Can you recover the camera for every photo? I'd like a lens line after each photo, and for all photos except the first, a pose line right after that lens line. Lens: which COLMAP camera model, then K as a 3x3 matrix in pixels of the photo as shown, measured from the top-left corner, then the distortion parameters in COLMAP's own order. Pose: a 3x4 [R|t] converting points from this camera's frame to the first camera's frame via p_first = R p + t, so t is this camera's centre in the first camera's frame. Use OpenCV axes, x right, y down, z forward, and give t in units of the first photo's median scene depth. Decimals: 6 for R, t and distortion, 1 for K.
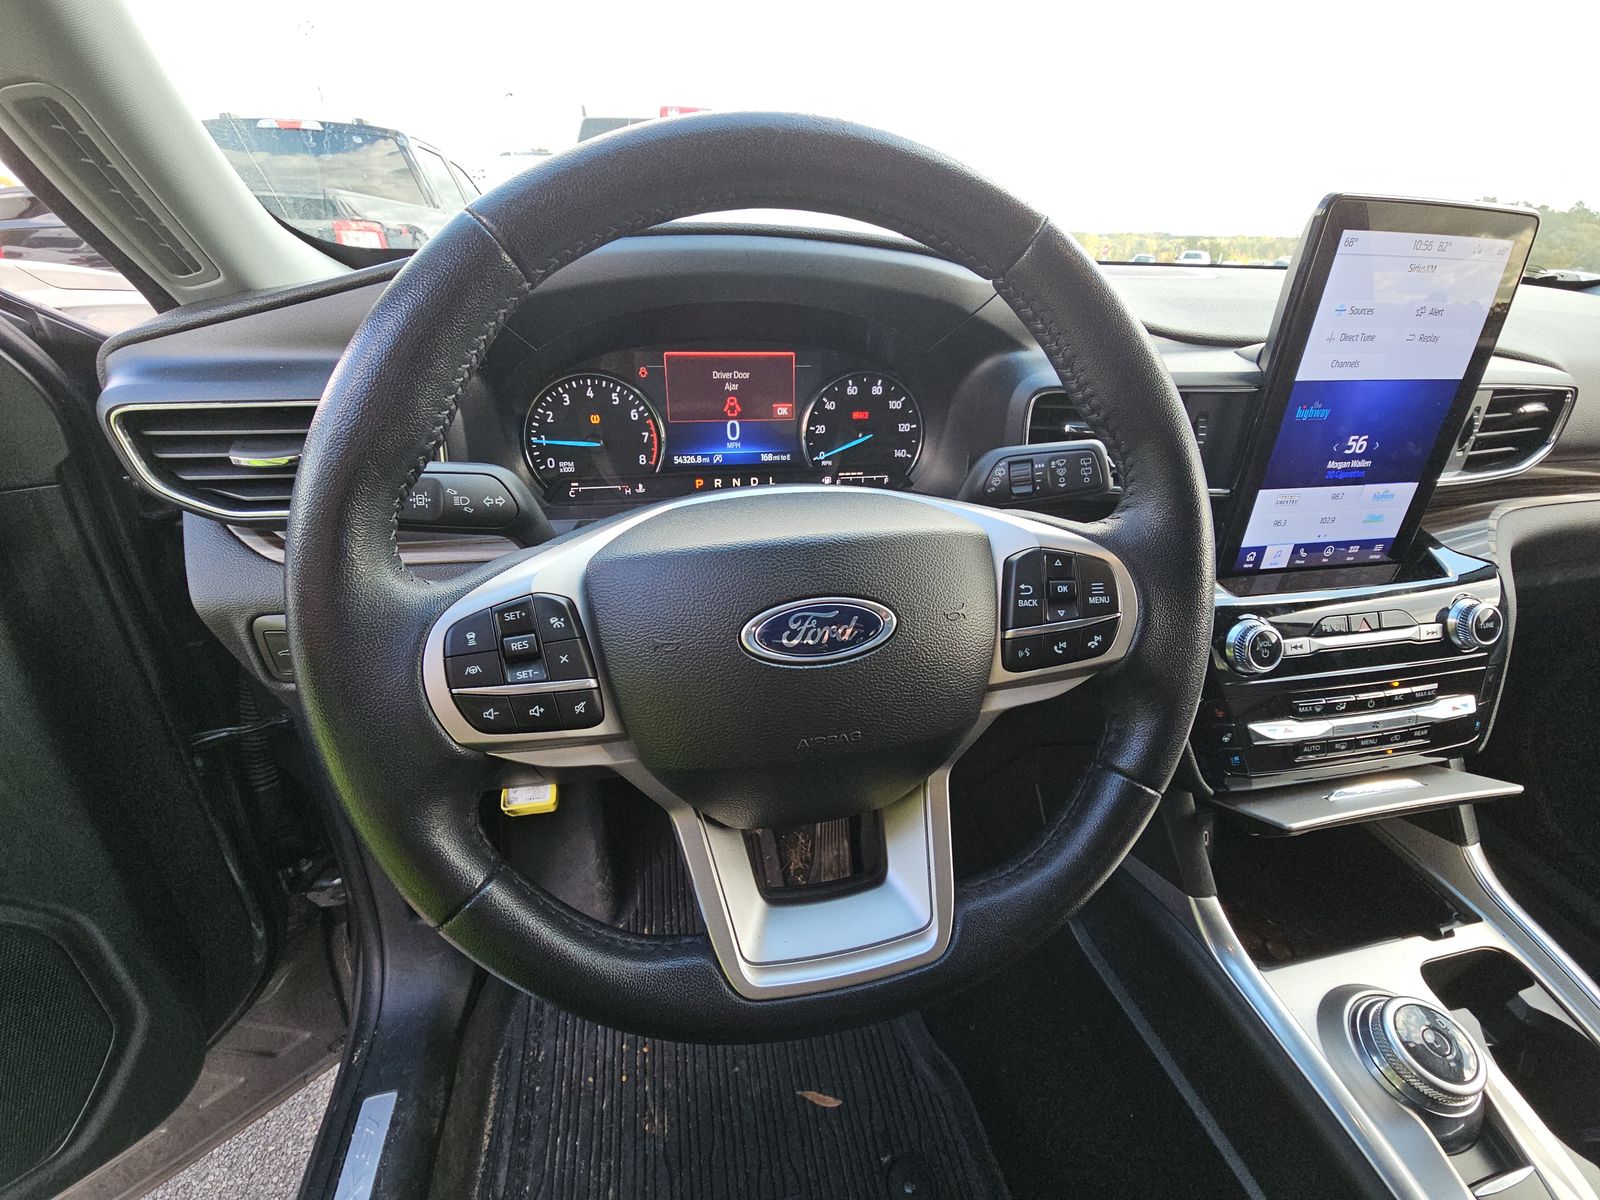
lens RADIAL K [[642.9, 0, 797.4], [0, 642.9, 603.3], [0, 0, 1]] dist [-0.000150, 0.000004]
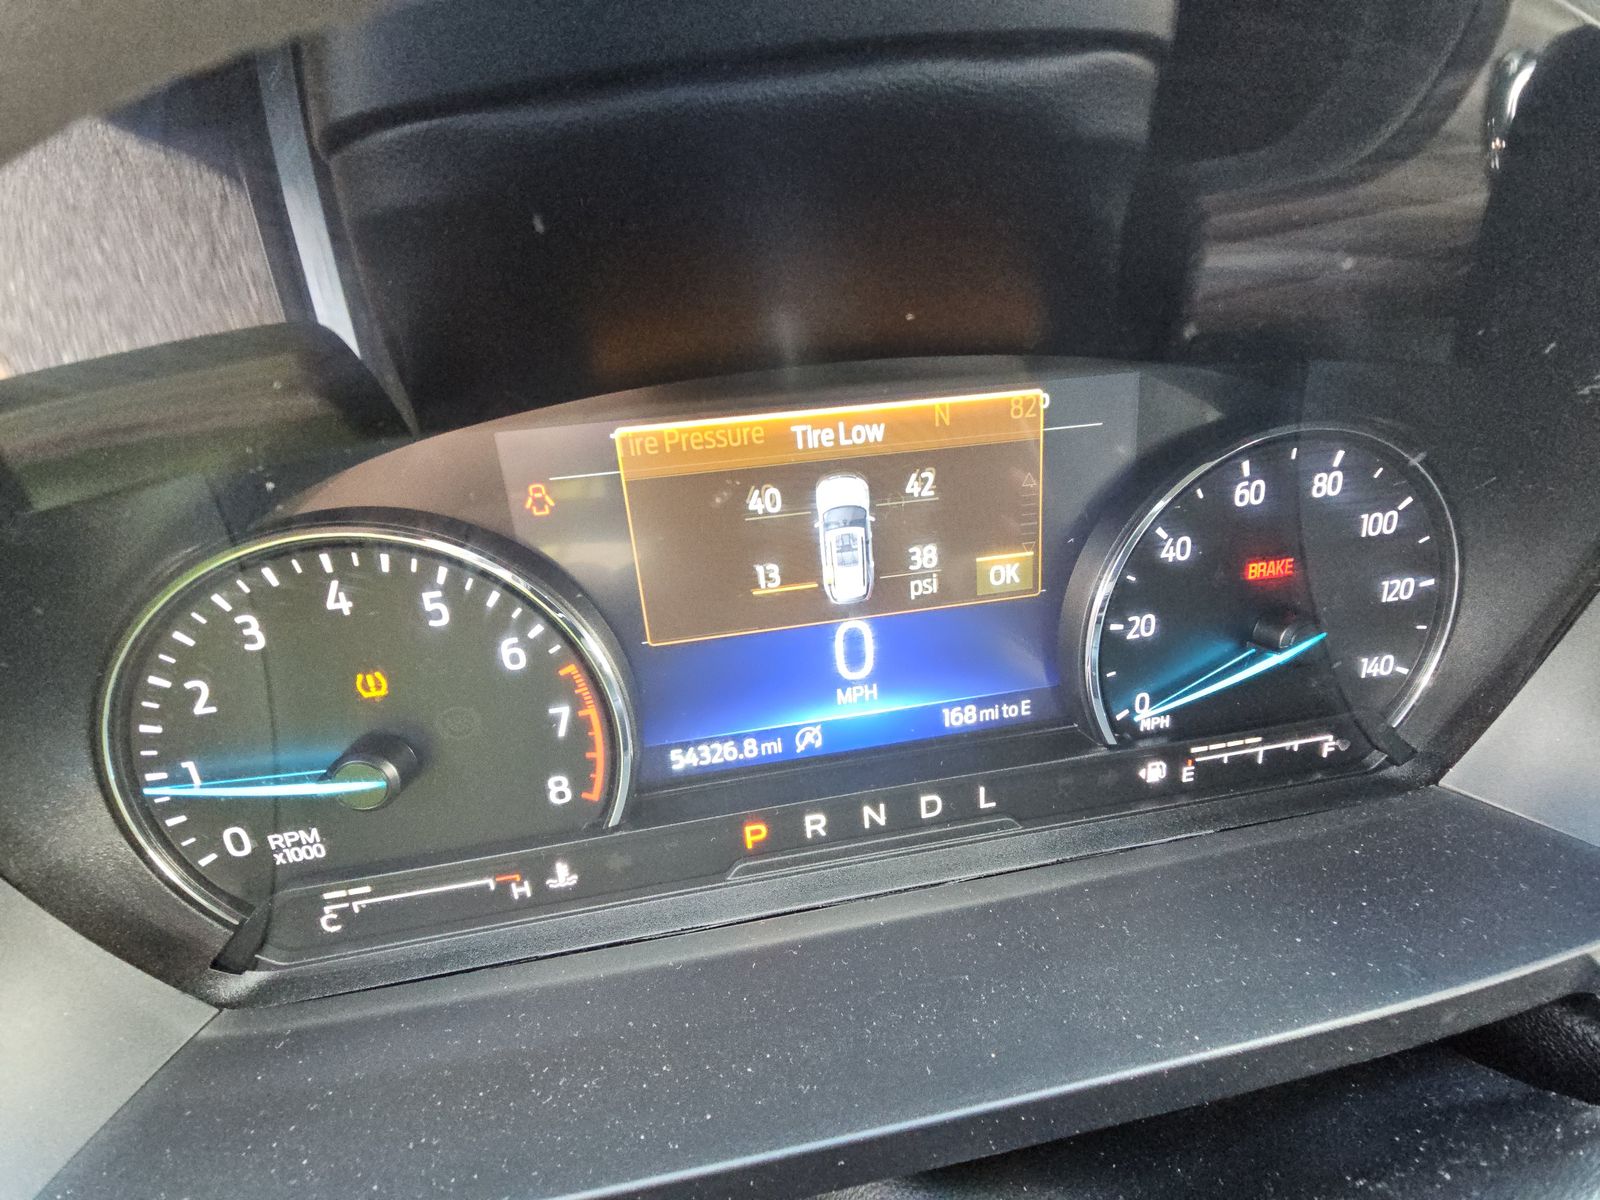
lens RADIAL K [[642.9, 0, 800.6], [0, 642.9, 597.1], [0, 0, 1]] dist [-0.000150, 0.000004]
pose [[0.994086, -0.073365, -0.080067, -0.099450], [0.065186, 0.992811, -0.100385, -0.267798], [0.086856, 0.094572, 0.991722, 0.694697]]
